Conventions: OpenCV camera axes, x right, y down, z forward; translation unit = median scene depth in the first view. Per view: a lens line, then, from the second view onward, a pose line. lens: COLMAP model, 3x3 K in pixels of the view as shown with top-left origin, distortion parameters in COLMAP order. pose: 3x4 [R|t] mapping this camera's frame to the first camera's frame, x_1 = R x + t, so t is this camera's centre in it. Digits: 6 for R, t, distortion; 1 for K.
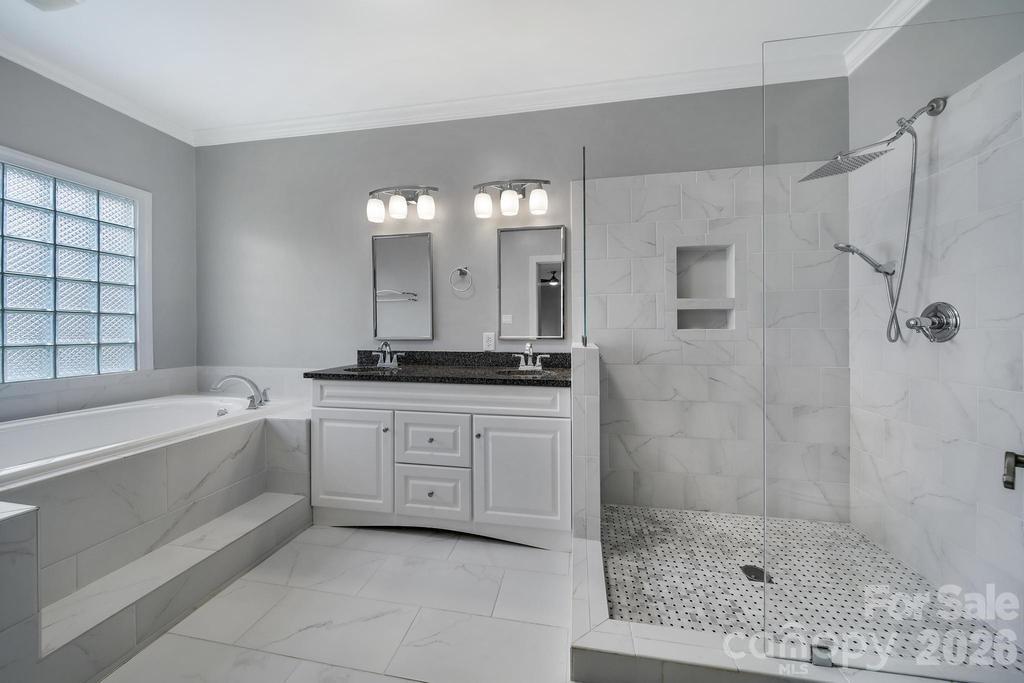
lens RADIAL K [[361.6, 0, 509.5], [0, 361.6, 336.1], [0, 0, 1]] dist [-0.002133, -0.000172]
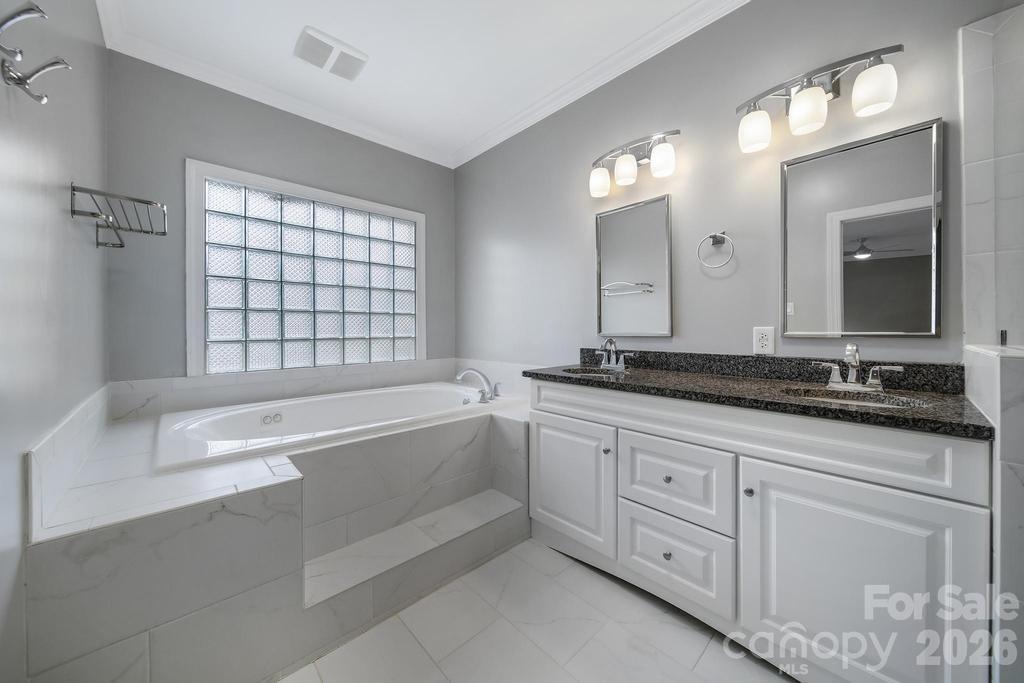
lens RADIAL K [[362.6, 0, 511.4], [0, 362.6, 331.2], [0, 0, 1]] dist [-0.001620, -0.000109]
pose [[0.808687, 0.000277, -0.588238, -0.045206], [-0.004376, 0.999975, -0.005544, 0.004948], [0.588222, 0.007057, 0.808669, 0.227242]]
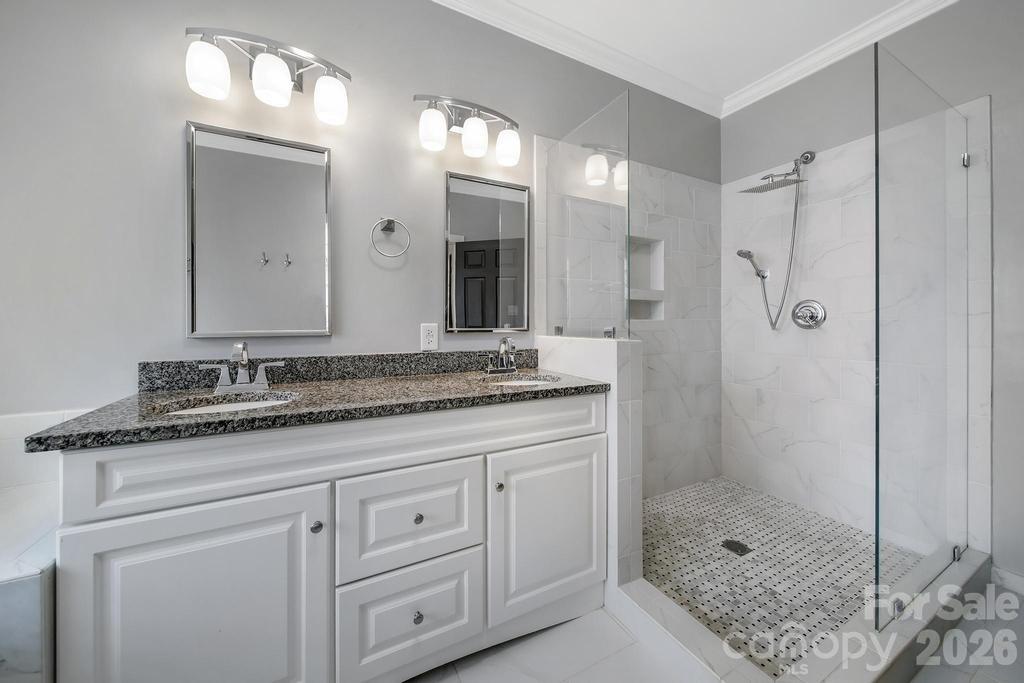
lens RADIAL K [[366.5, 0, 494.2], [0, 366.5, 323.1], [0, 0, 1]] dist [-0.001799, -0.000195]
pose [[0.788107, 0.000718, 0.615538, -0.427599], [0.009843, 0.999857, -0.013769, 0.001009], [-0.615459, 0.016910, 0.787987, 0.444986]]
